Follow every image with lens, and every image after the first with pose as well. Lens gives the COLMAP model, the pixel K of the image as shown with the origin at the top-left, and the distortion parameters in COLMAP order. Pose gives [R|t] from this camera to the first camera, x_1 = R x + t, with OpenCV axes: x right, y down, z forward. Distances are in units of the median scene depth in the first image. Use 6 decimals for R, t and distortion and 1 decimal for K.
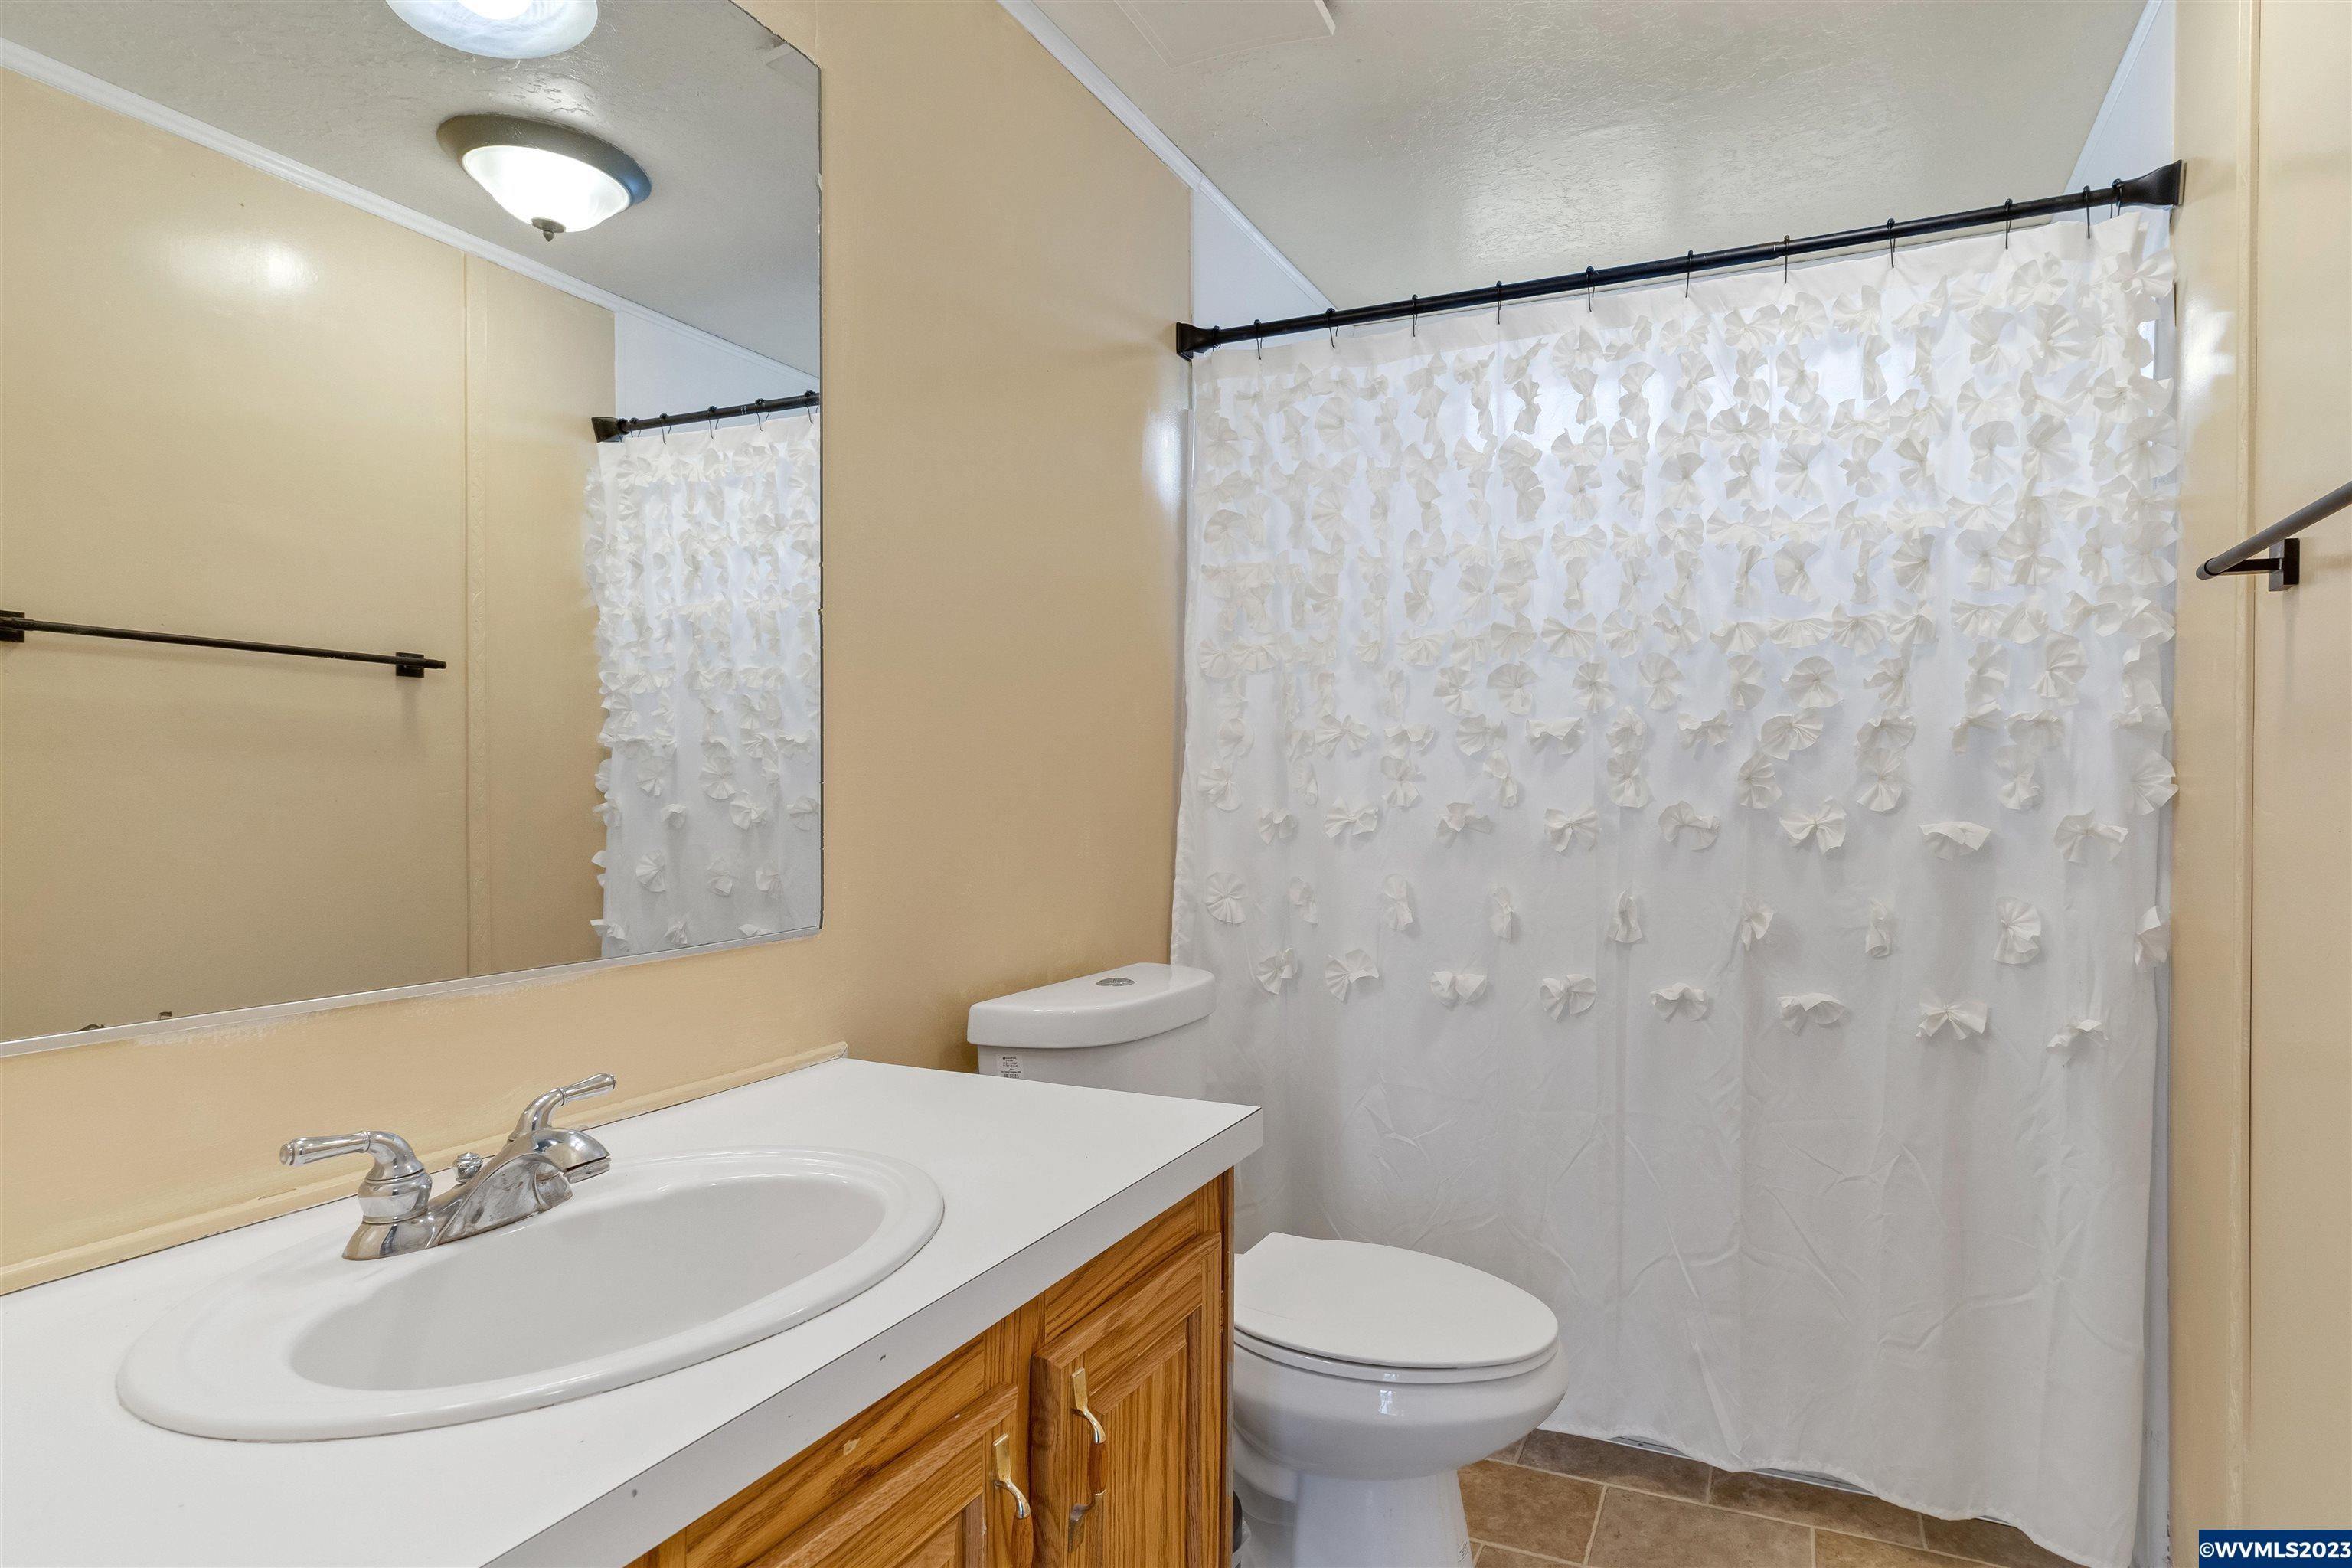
lens RADIAL K [[1227.9, 0, 1174.5], [0, 1227.9, 793.3], [0, 0, 1]] dist [0.013032, -0.001038]
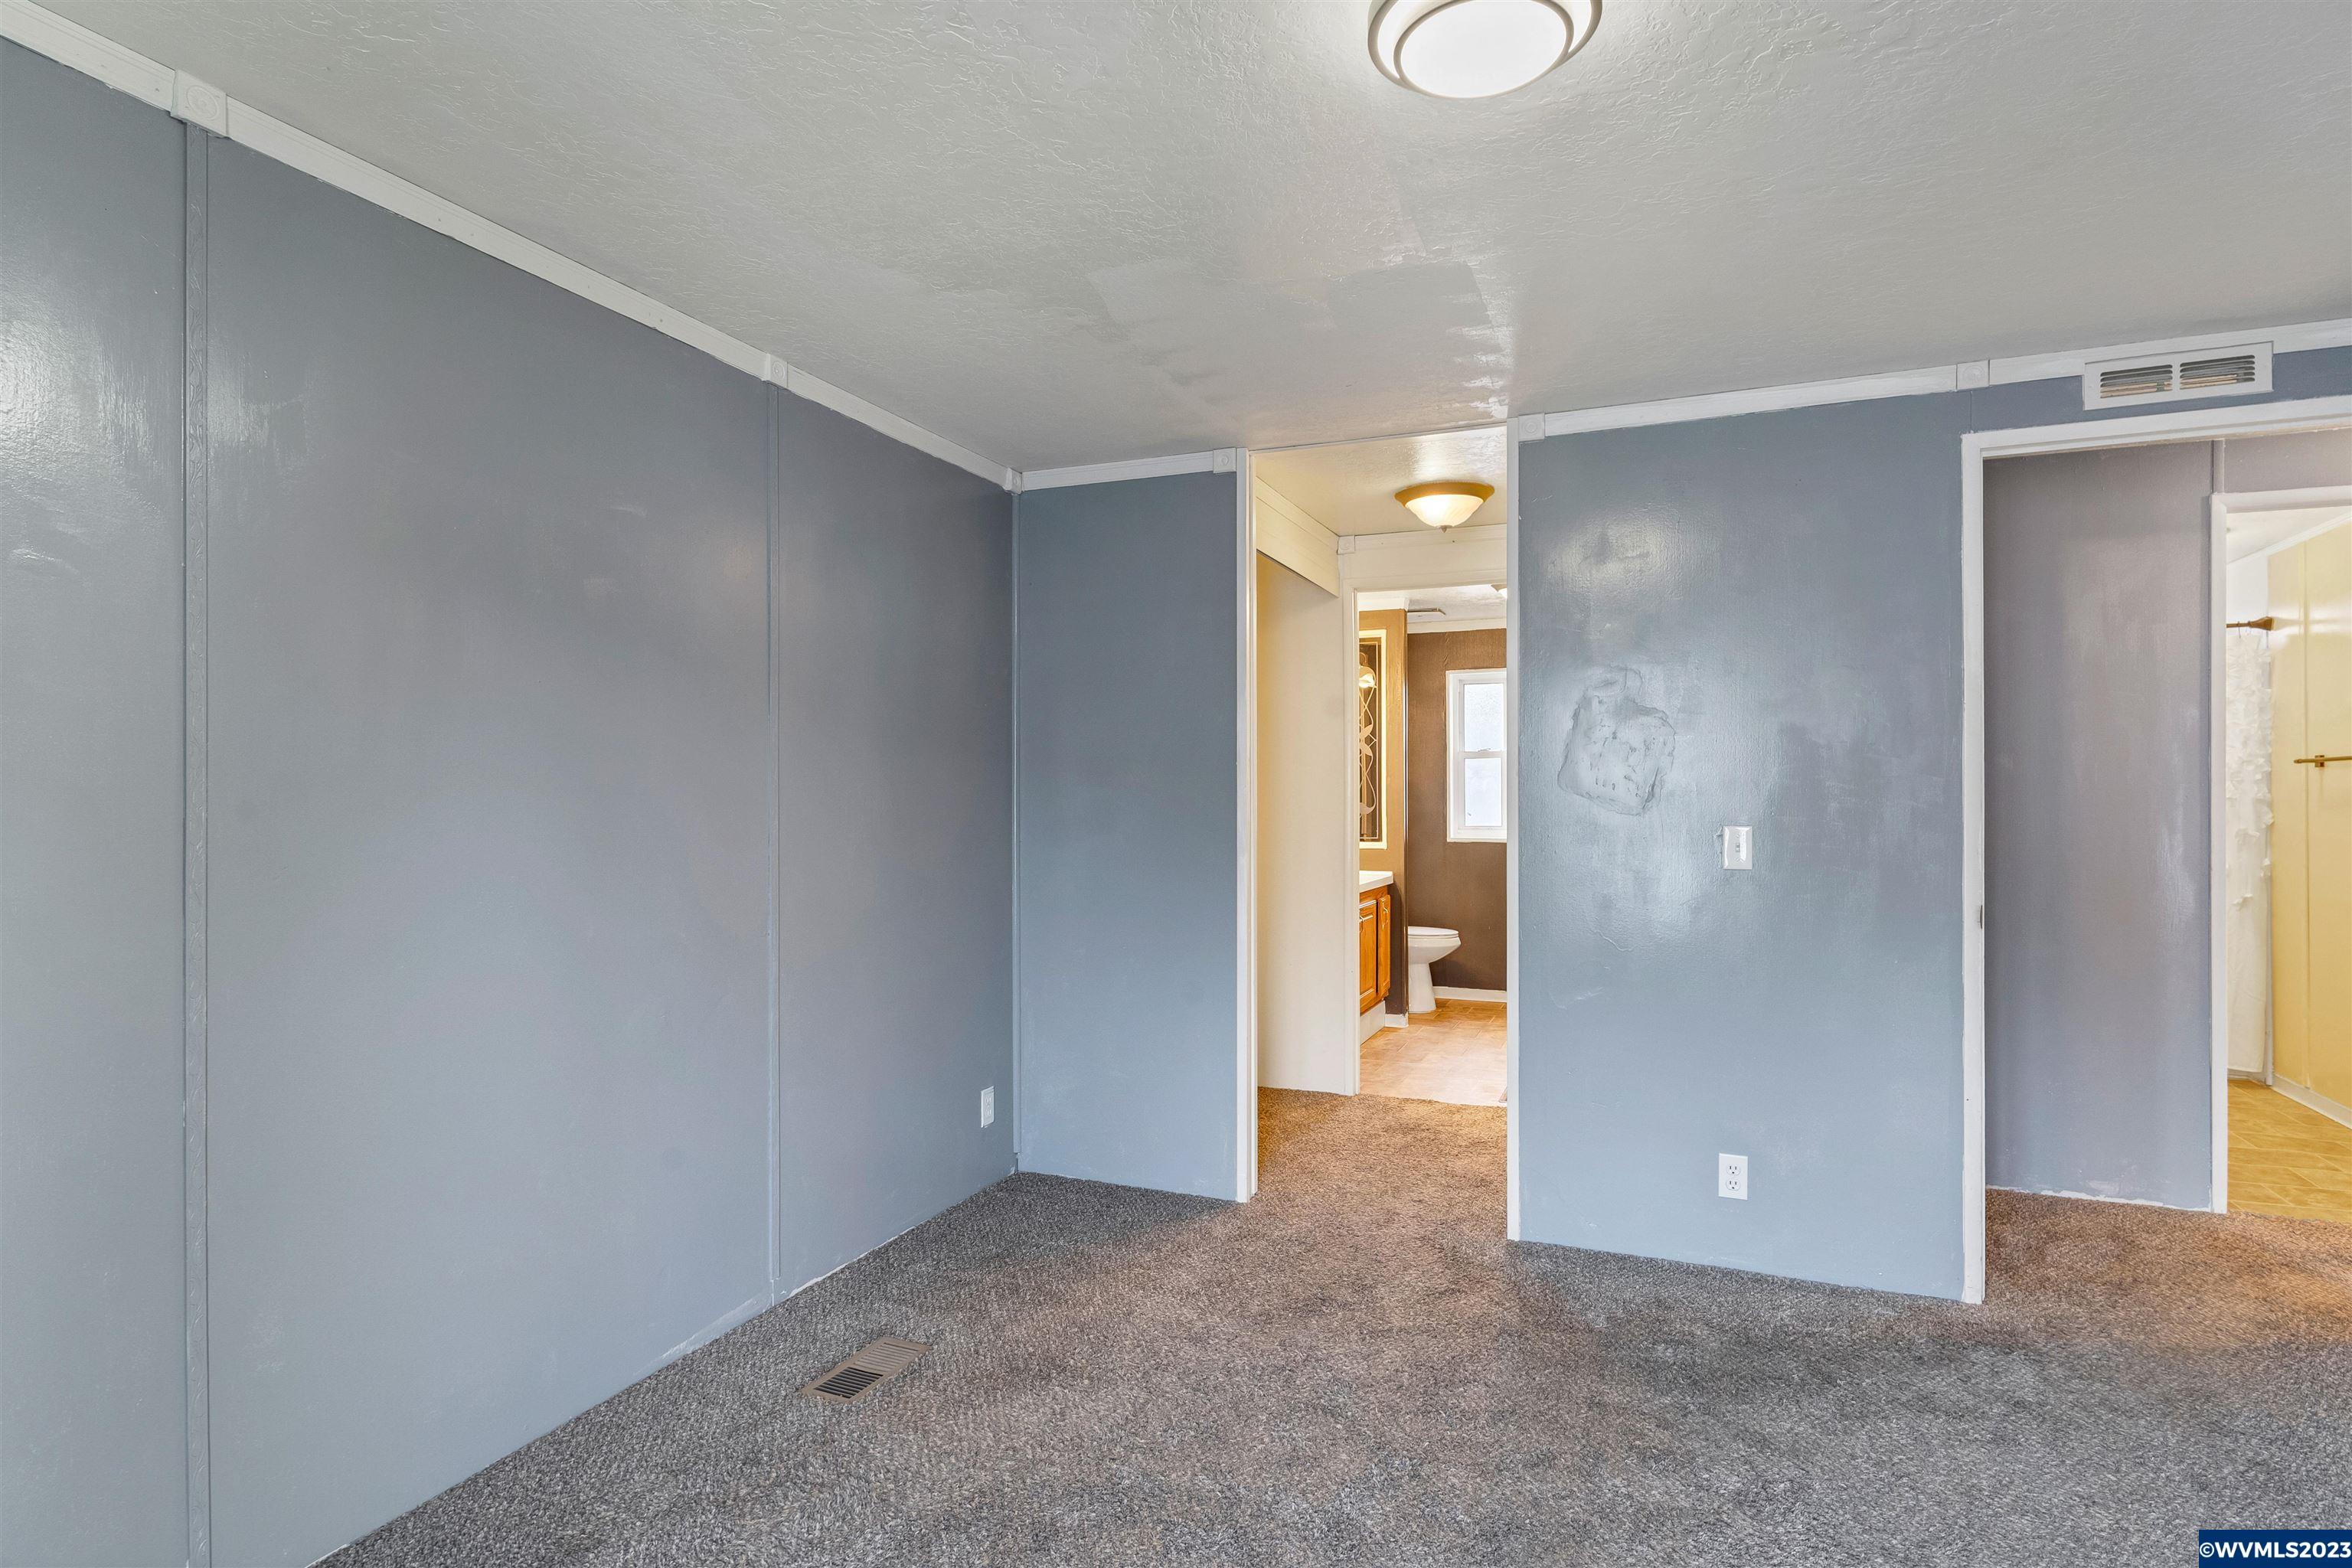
lens RADIAL K [[1227.9, 0, 1161.4], [0, 1227.9, 785.7], [0, 0, 1]] dist [0.013032, -0.001038]
pose [[0.998125, 0.005662, 0.060948, -2.131718], [-0.004956, 0.999919, -0.011735, -0.039022], [-0.061010, 0.011411, 0.998072, -1.906671]]
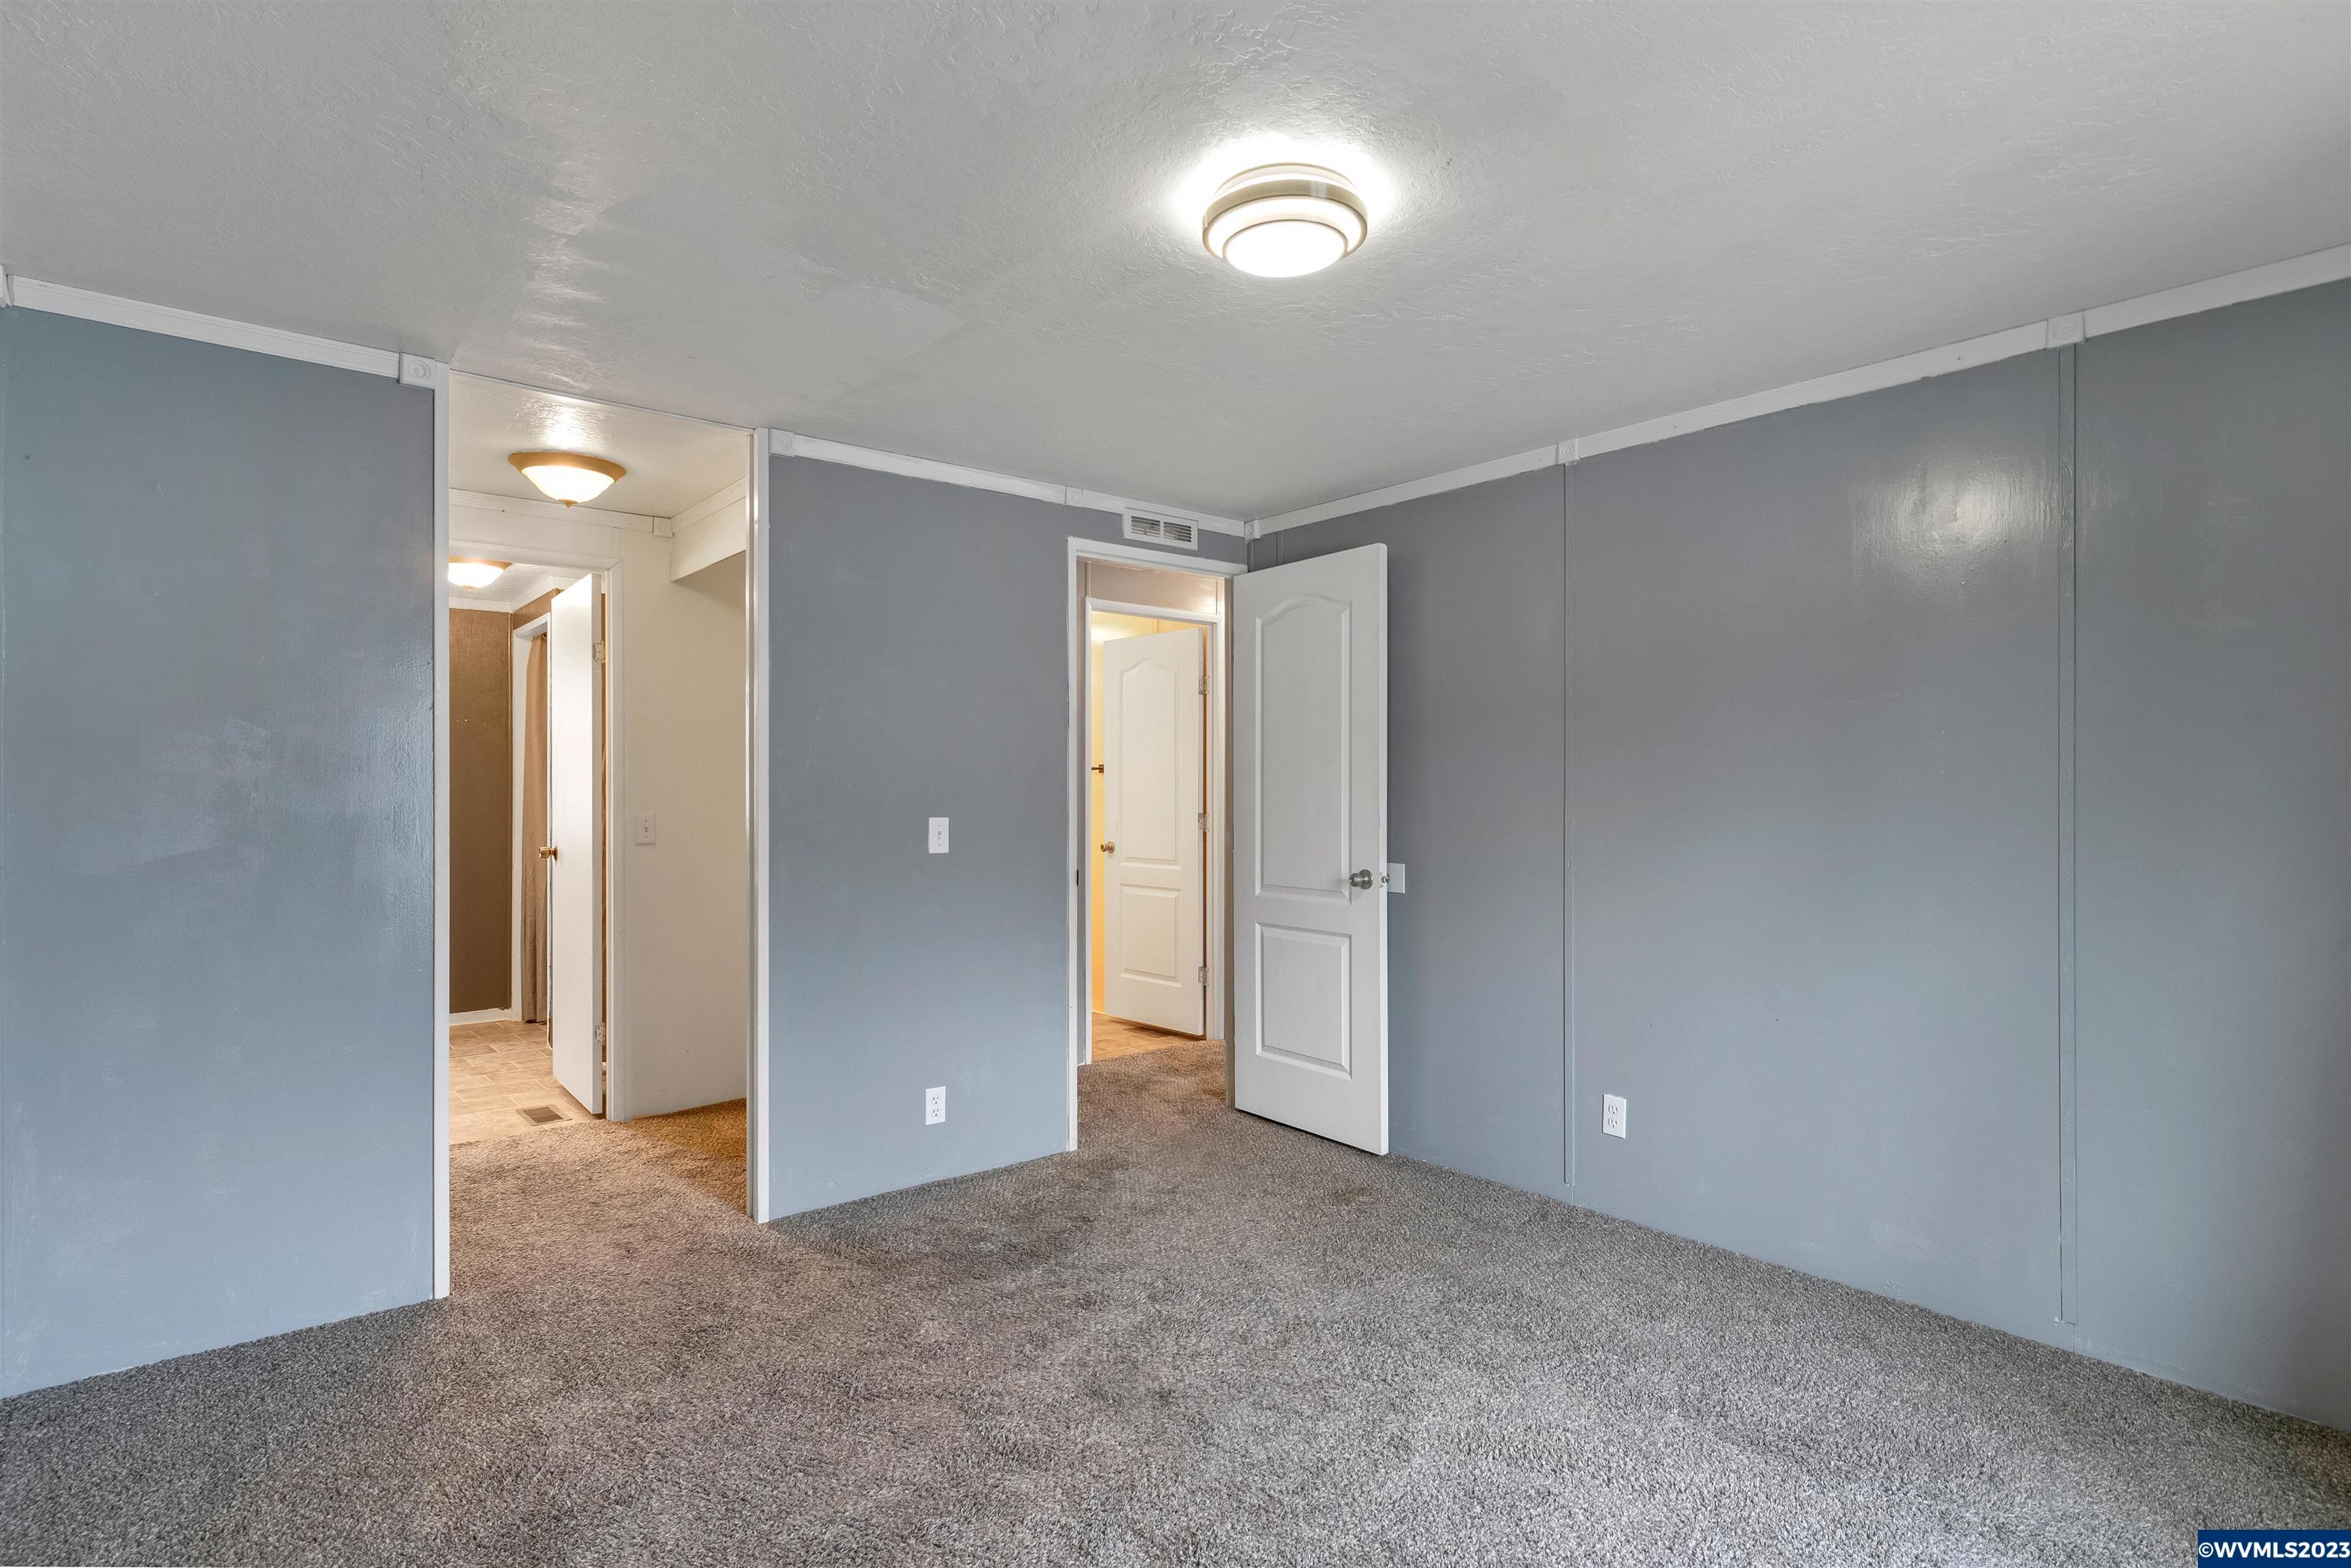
lens RADIAL K [[1227.3, 0, 1152.5], [0, 1227.3, 790.8], [0, 0, 1]] dist [0.013032, -0.001038]
pose [[0.404726, 0.006660, 0.914414, -3.585191], [0.002380, 0.999962, -0.008337, -0.032901], [-0.914435, 0.005550, 0.404695, -1.084071]]
